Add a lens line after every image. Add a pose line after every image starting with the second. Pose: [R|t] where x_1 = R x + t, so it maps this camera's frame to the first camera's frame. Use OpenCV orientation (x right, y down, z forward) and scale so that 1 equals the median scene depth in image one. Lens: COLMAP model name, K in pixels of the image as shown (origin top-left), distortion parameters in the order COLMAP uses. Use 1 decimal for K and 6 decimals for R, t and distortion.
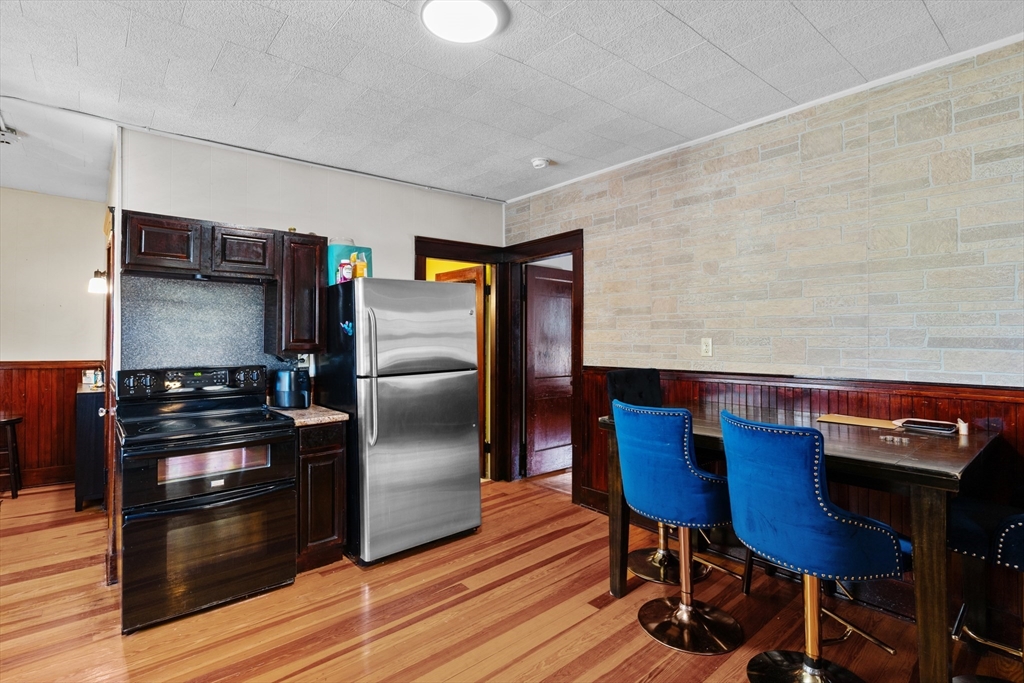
lens RADIAL K [[492.3, 0, 514.2], [0, 492.3, 331.2], [0, 0, 1]] dist [0.002445, -0.002022]
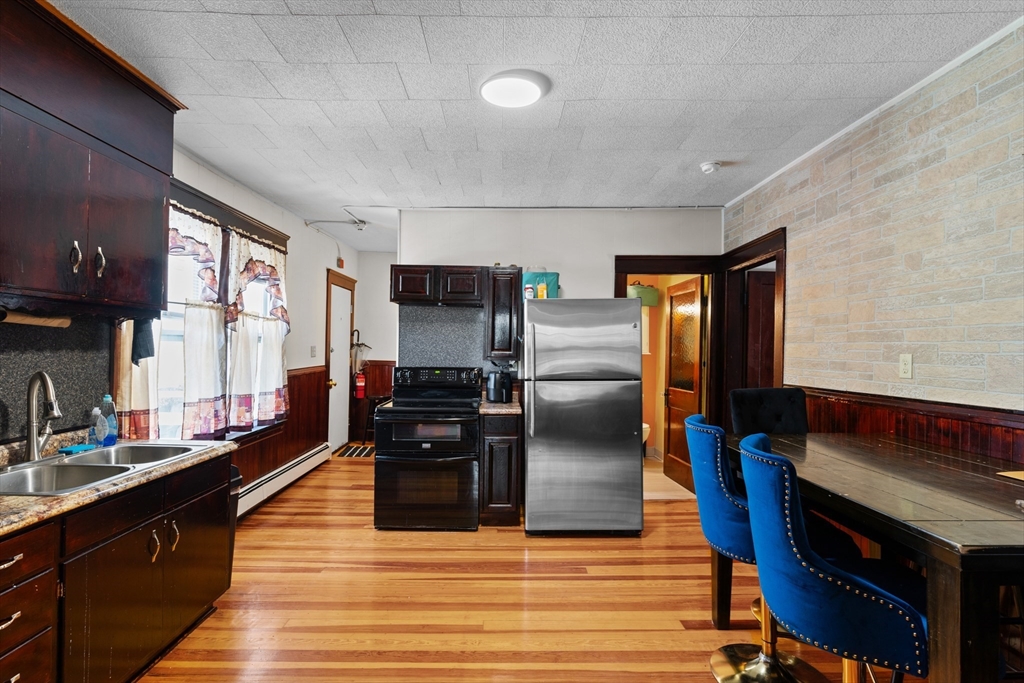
lens RADIAL K [[492.3, 0, 509.6], [0, 492.3, 347.1], [0, 0, 1]] dist [0.002445, -0.002022]
pose [[0.770778, 0.010284, -0.637021, 0.406128], [-0.007063, 0.999946, 0.007596, 0.001757], [0.637065, -0.001355, 0.770809, 0.022663]]
